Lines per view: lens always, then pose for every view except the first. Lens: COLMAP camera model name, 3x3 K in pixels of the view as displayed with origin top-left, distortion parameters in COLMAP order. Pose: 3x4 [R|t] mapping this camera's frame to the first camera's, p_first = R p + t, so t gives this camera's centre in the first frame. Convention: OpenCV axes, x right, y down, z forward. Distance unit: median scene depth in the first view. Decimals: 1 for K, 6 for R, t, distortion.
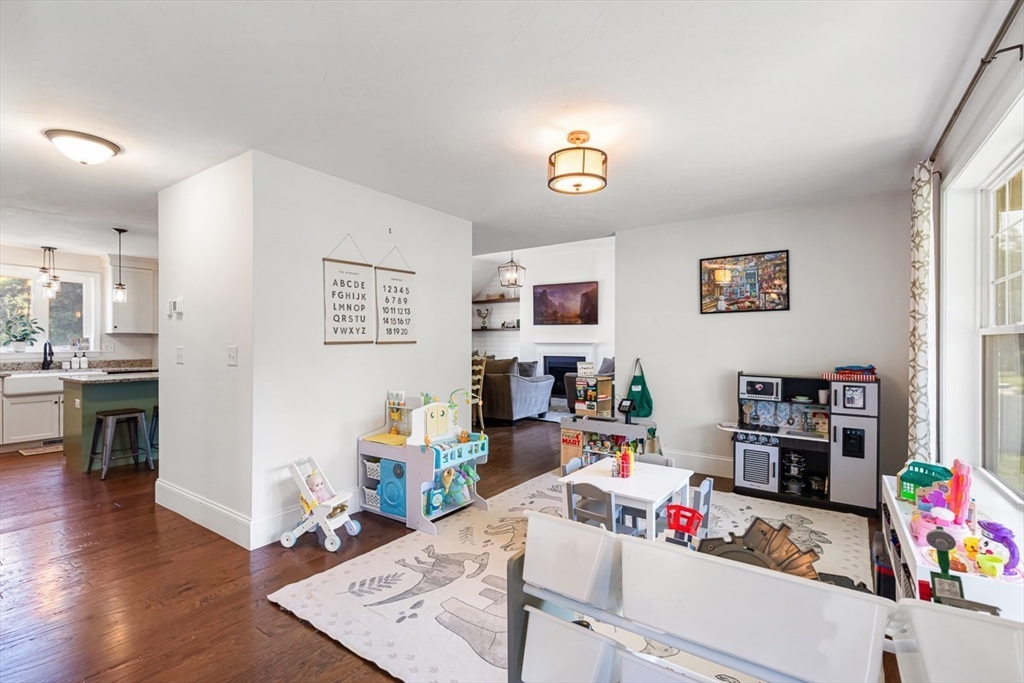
lens RADIAL K [[464.7, 0, 513.4], [0, 464.7, 339.1], [0, 0, 1]] dist [0.002358, 0.000110]
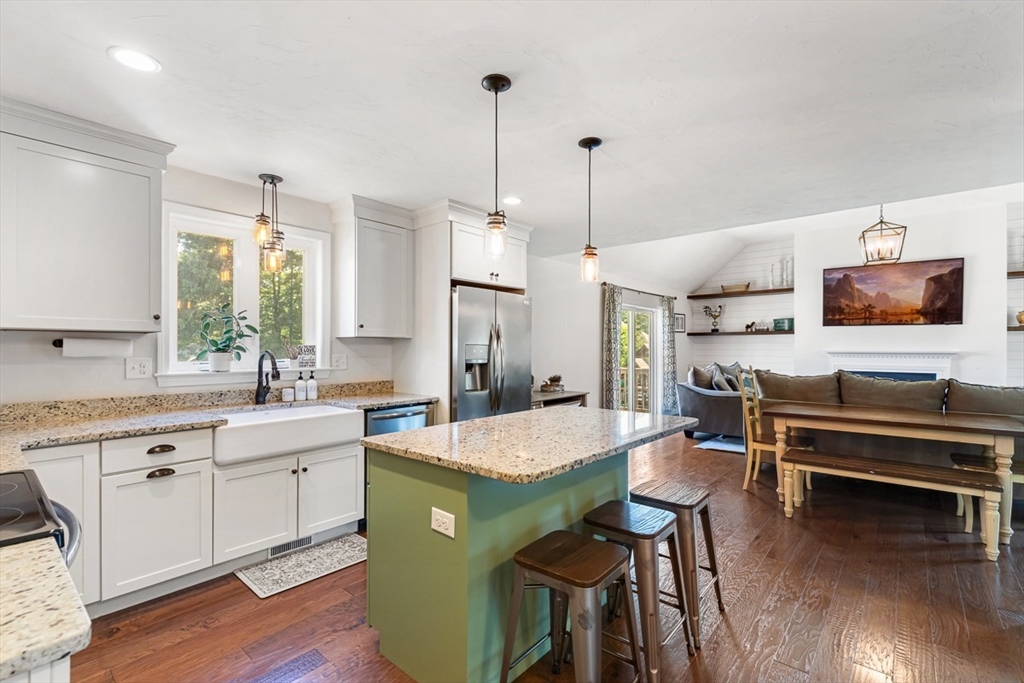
lens RADIAL K [[468.7, 0, 512.0], [0, 468.7, 341.5], [0, 0, 1]] dist [0.012038, -0.000194]
pose [[0.993826, -0.000731, -0.110952, -0.660944], [-0.000211, 0.999964, -0.008478, -0.002680], [0.110954, 0.008449, 0.993790, 0.492494]]
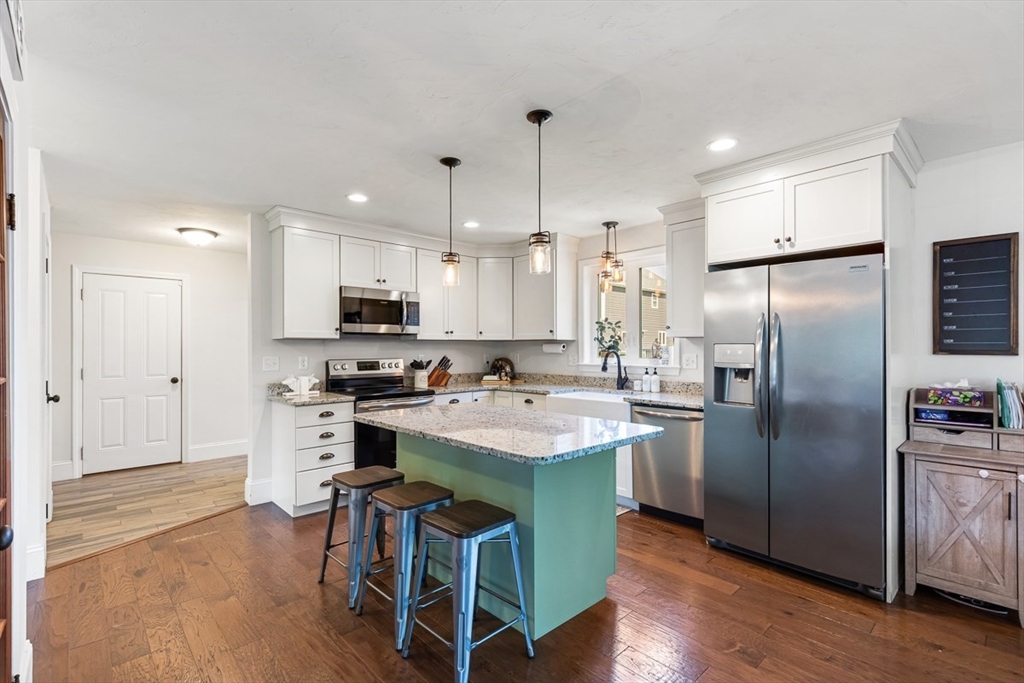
lens RADIAL K [[466.2, 0, 514.0], [0, 466.2, 346.1], [0, 0, 1]] dist [0.002500, 0.000225]
pose [[-0.215680, -0.005566, -0.976448, -0.246857], [0.004886, 0.999965, -0.006779, 0.001242], [0.976452, -0.006233, -0.215645, 1.013572]]
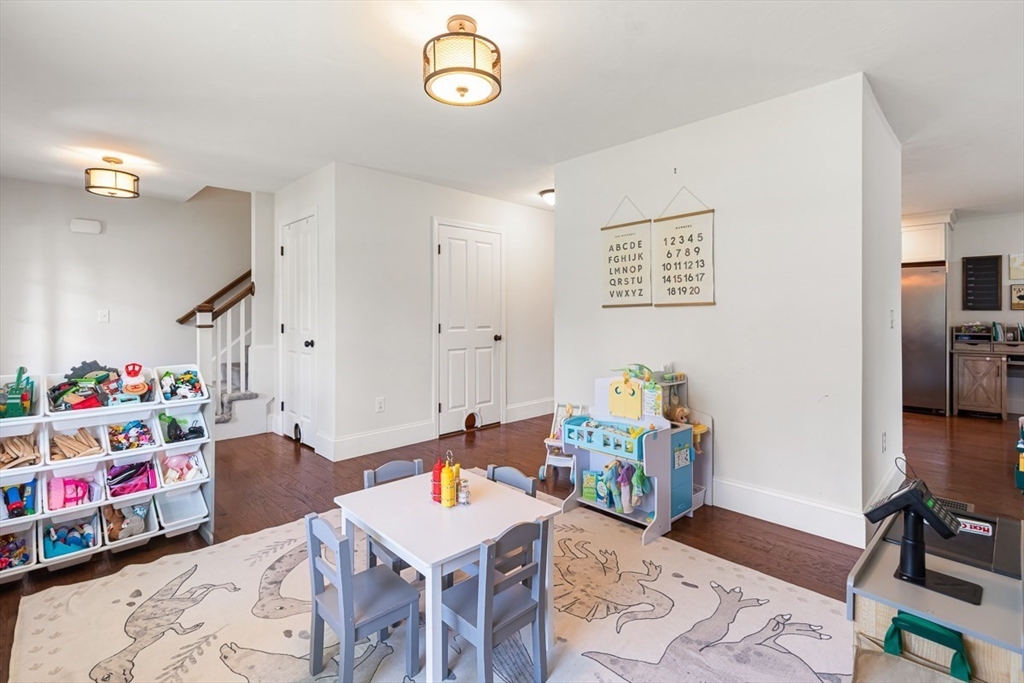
lens RADIAL K [[465.9, 0, 511.8], [0, 465.9, 314.0], [0, 0, 1]] dist [-0.000747, -0.000467]
pose [[-0.199684, -0.003272, -0.979855, 0.391872], [0.004375, 0.999981, -0.004231, 0.016866], [0.979851, -0.005132, -0.199666, 0.562983]]
